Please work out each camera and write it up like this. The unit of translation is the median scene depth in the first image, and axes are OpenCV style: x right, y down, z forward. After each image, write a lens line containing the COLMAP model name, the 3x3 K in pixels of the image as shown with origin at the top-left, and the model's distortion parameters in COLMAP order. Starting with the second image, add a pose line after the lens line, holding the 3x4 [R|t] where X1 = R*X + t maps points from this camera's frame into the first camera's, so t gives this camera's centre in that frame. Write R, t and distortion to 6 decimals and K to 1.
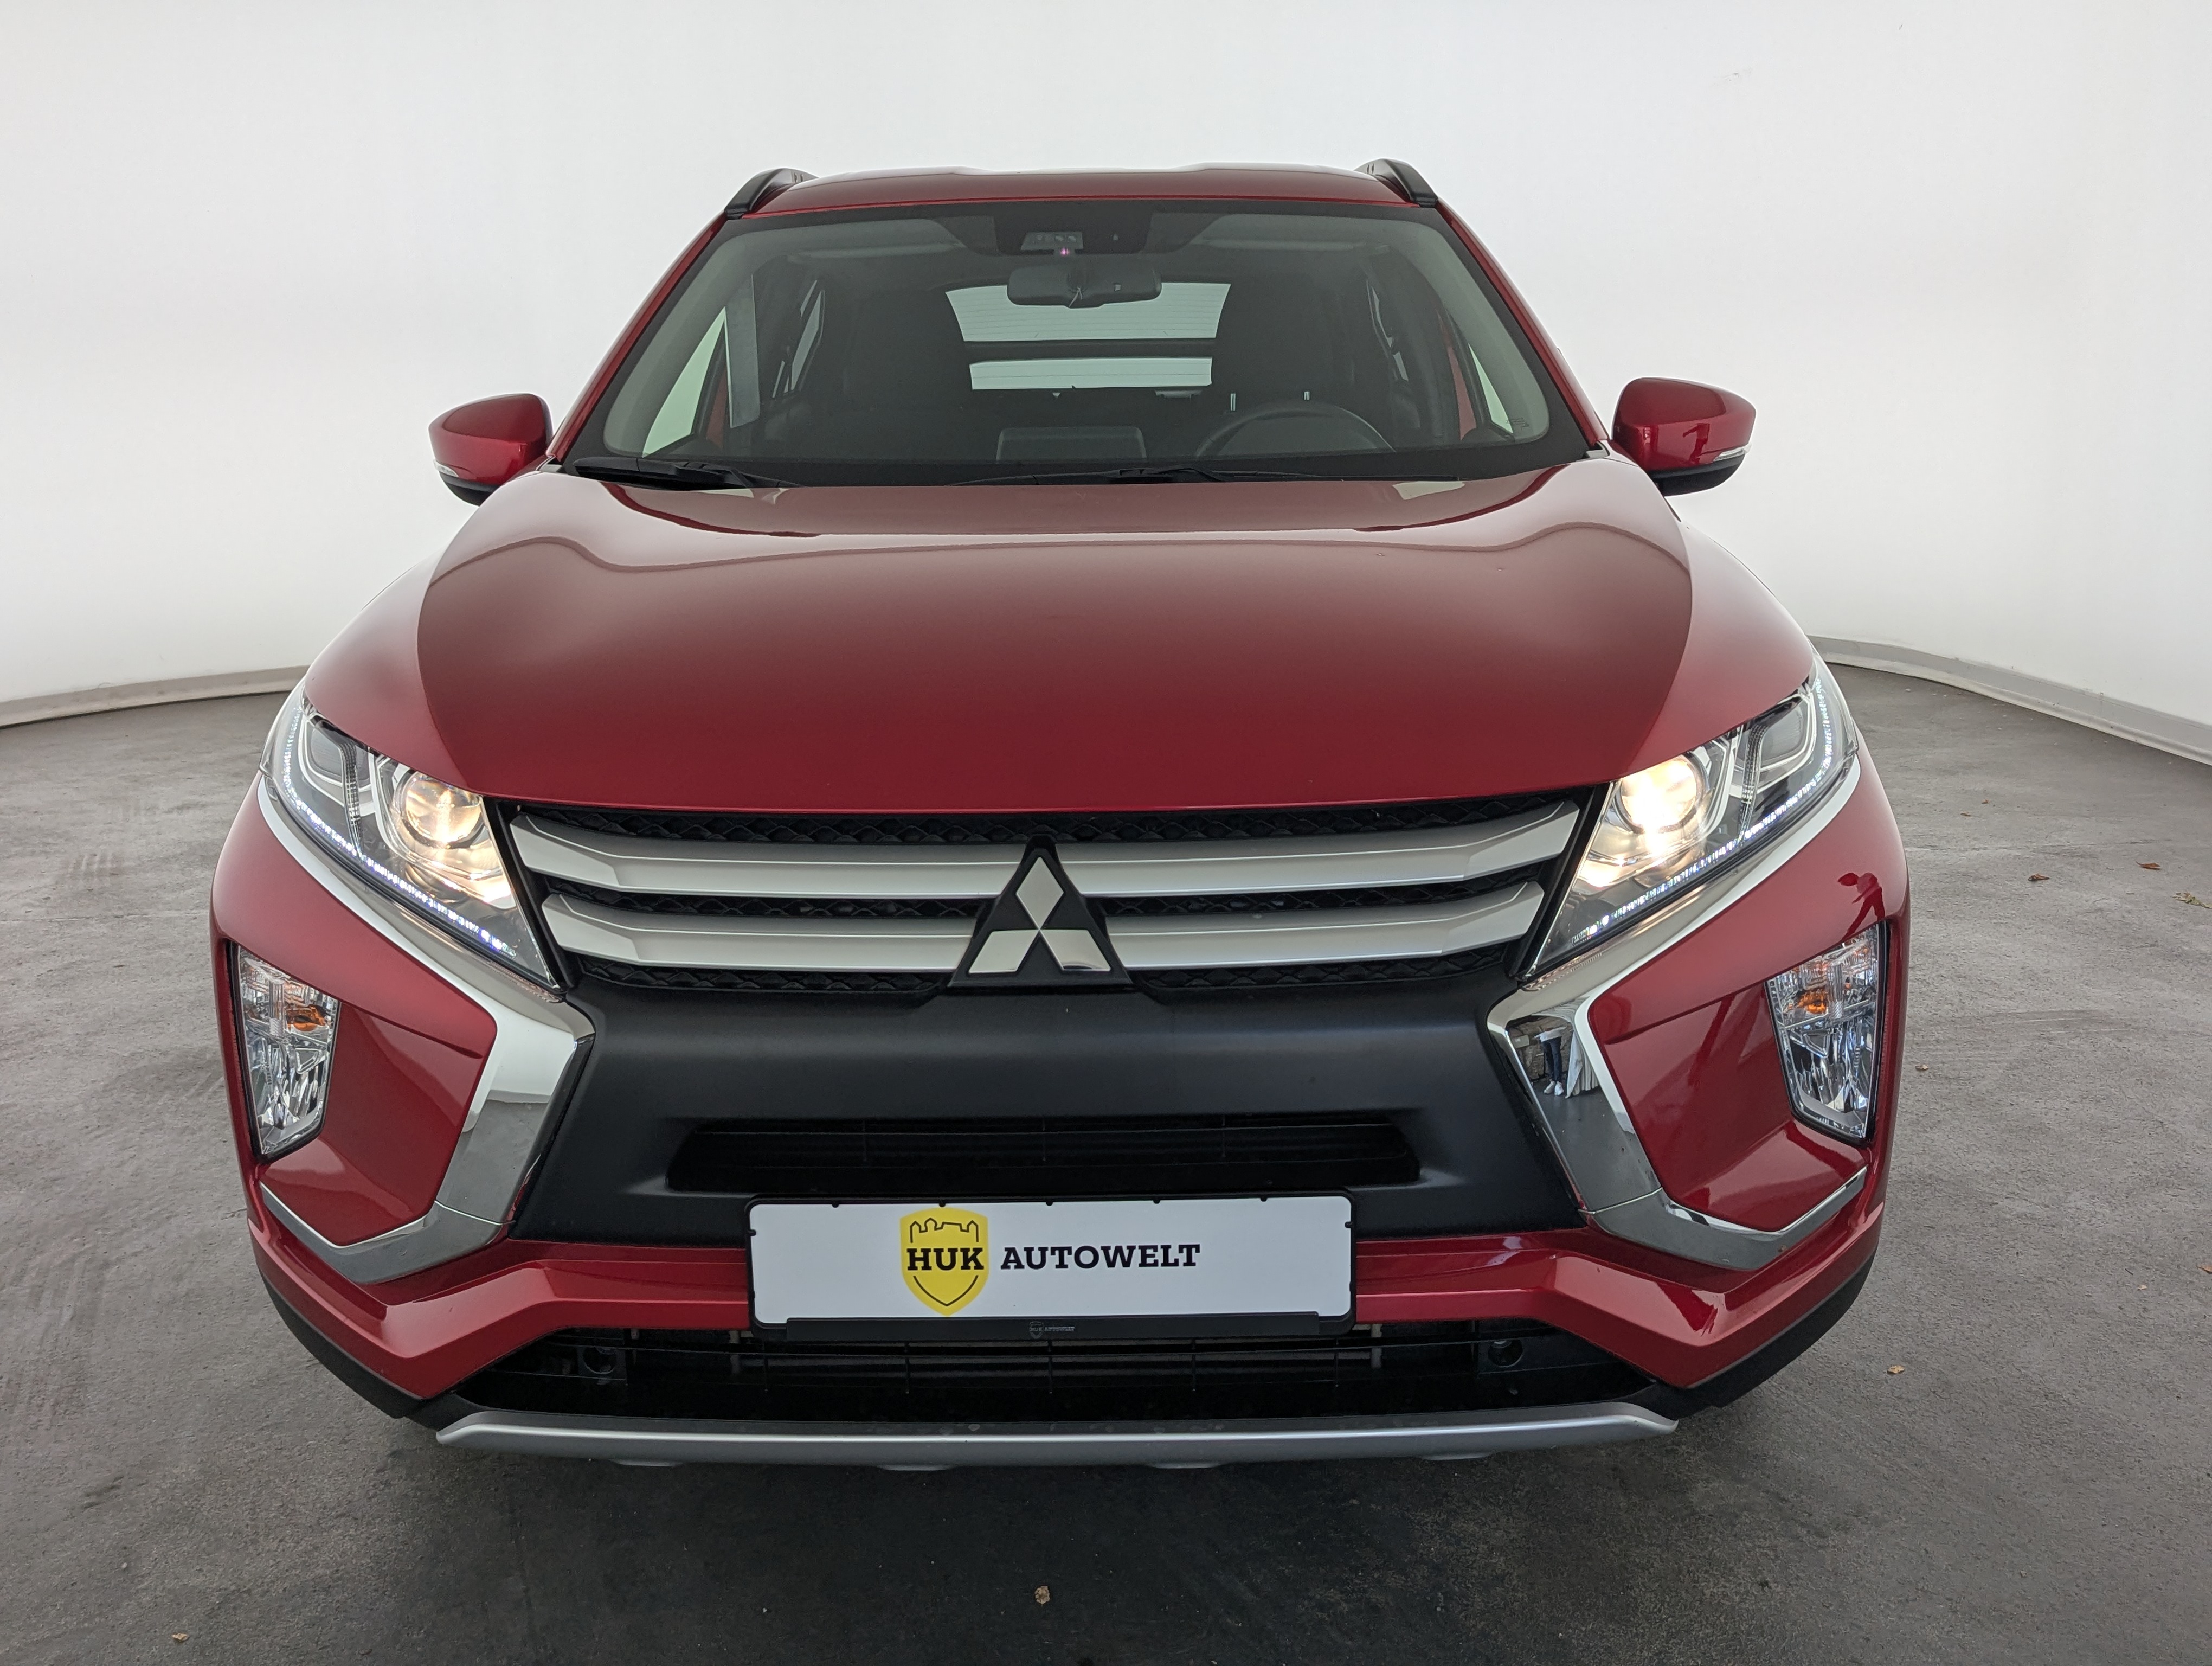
lens RADIAL K [[2092.9, 0, 1086.7], [0, 2092.9, 835.6], [0, 0, 1]] dist [0.042864, 0.000000]
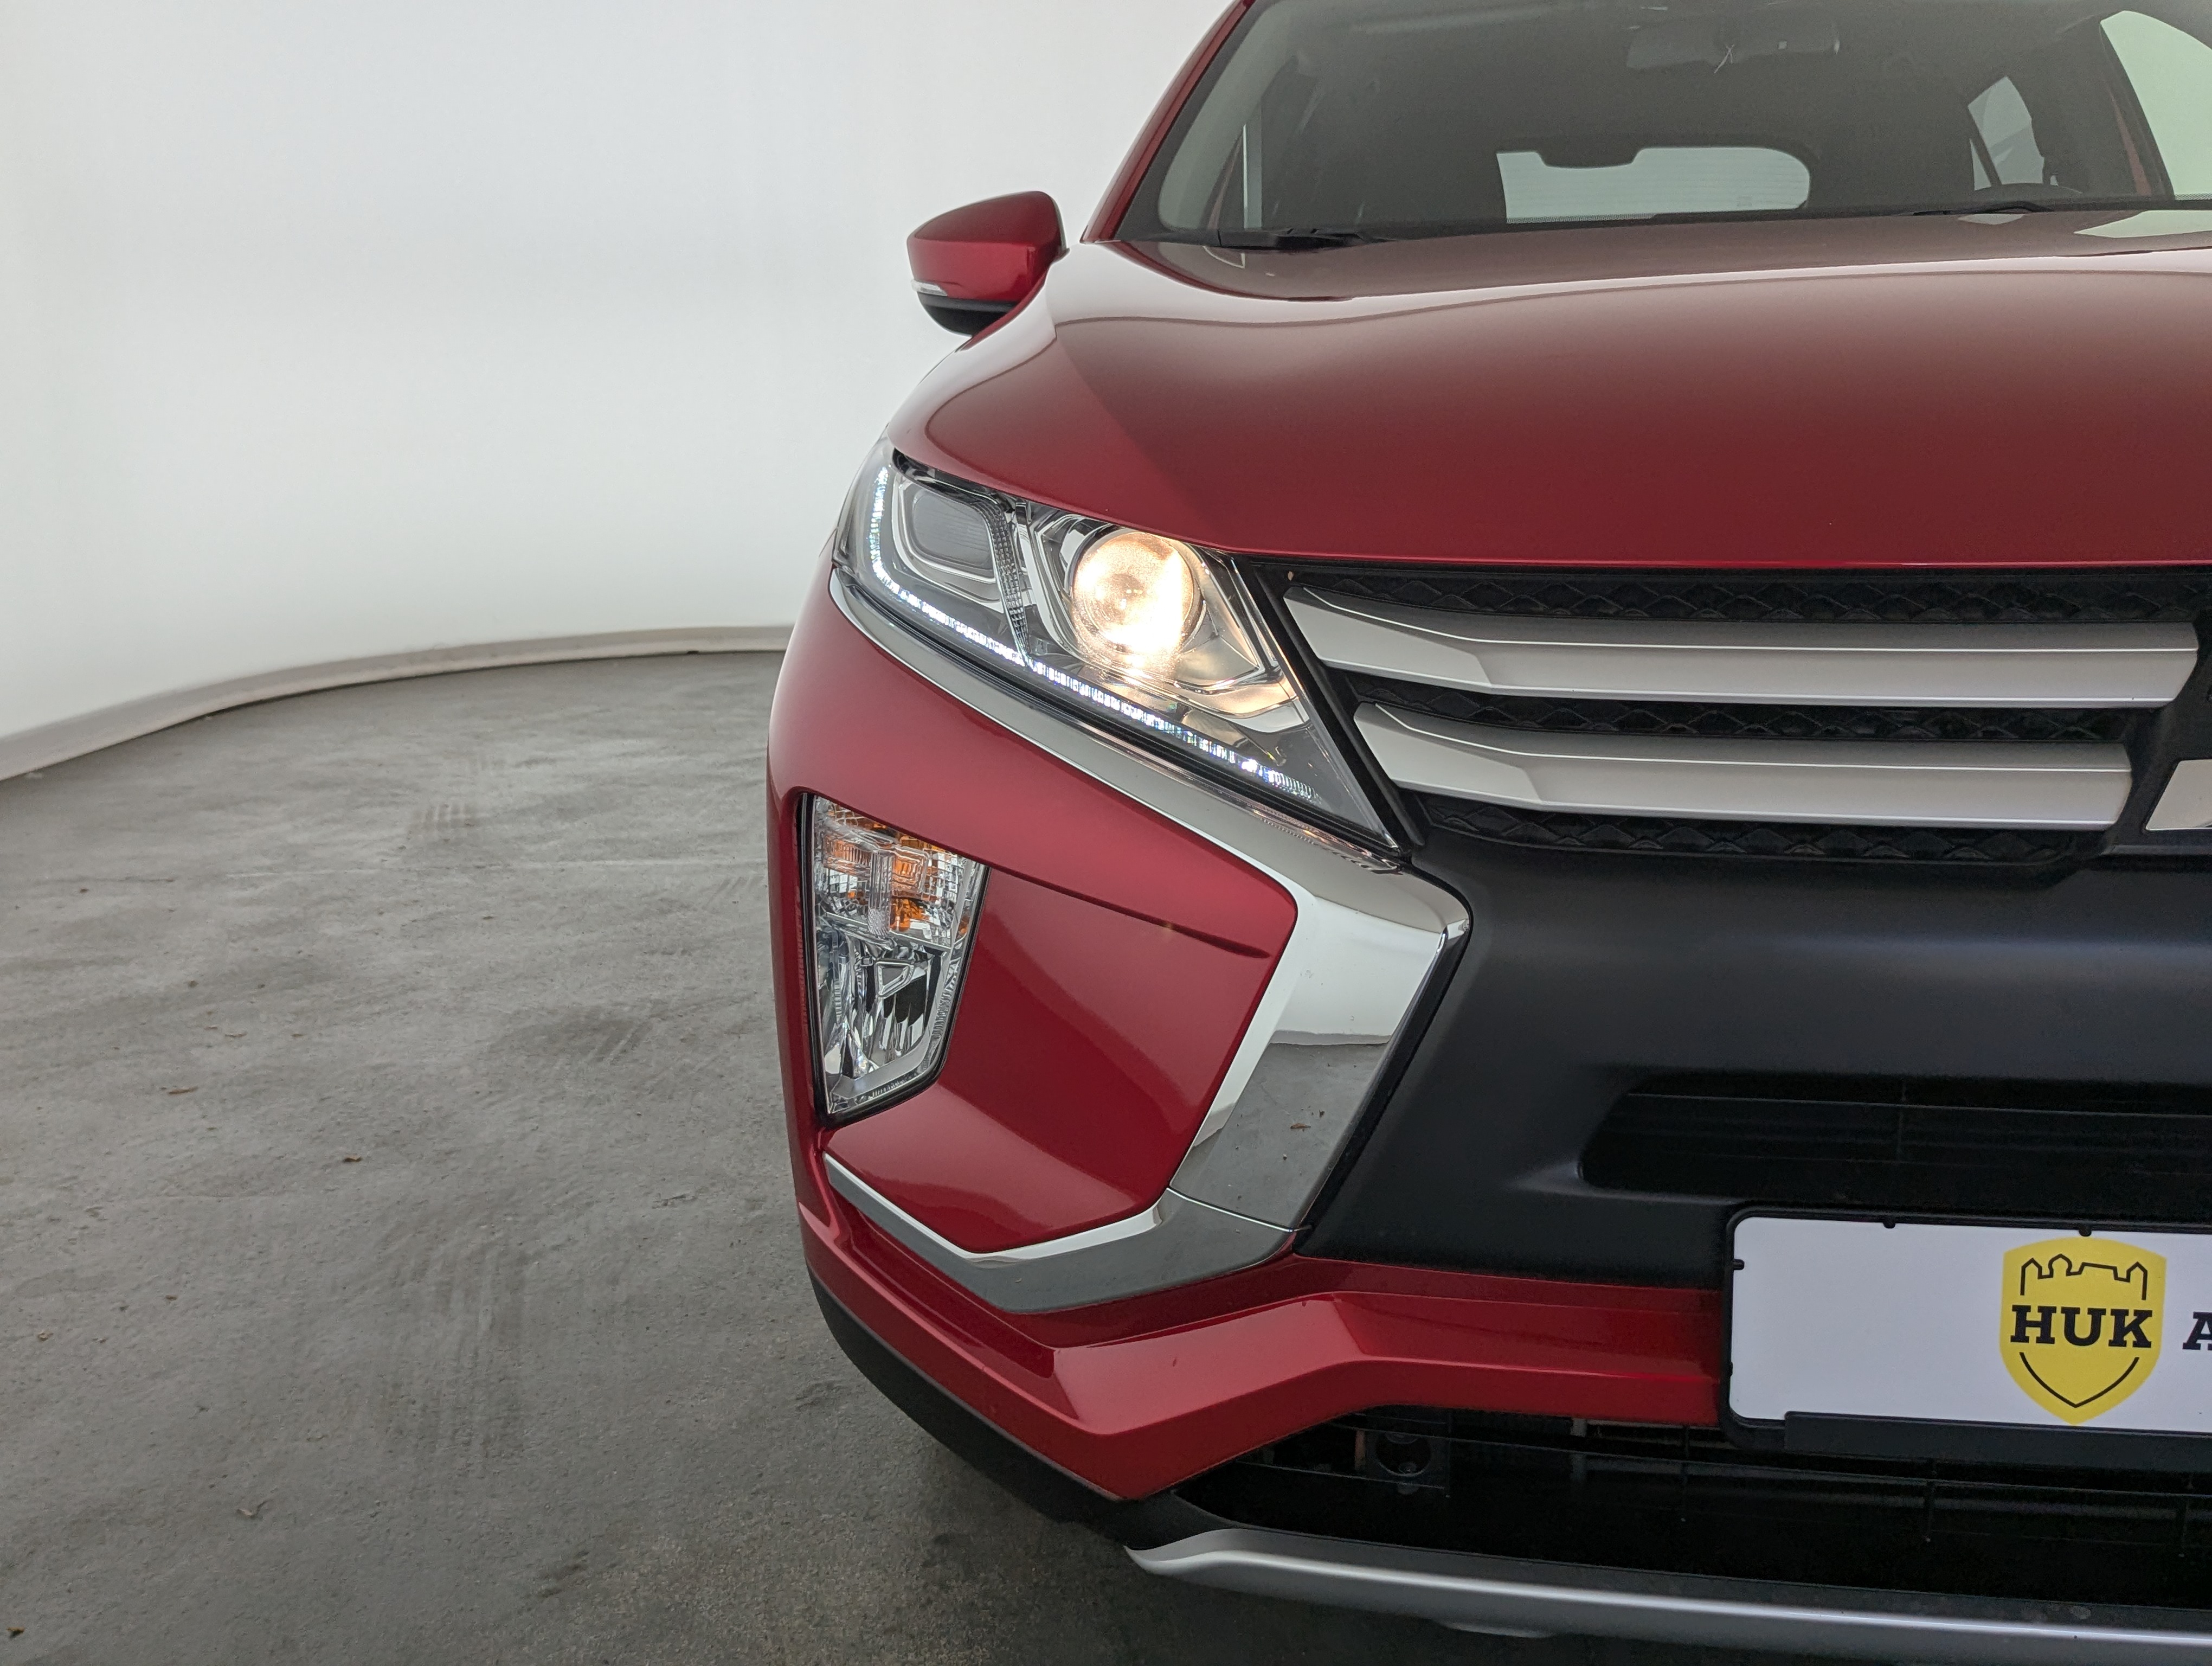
lens RADIAL K [[2092.9, 0, 1125.7], [0, 2092.9, 839.7], [0, 0, 1]] dist [0.042864, 0.000000]
pose [[0.994869, 0.018743, -0.099424, -0.254110], [-0.019521, 0.999786, -0.006863, 0.071535], [0.099274, 0.008769, 0.995022, 0.364678]]
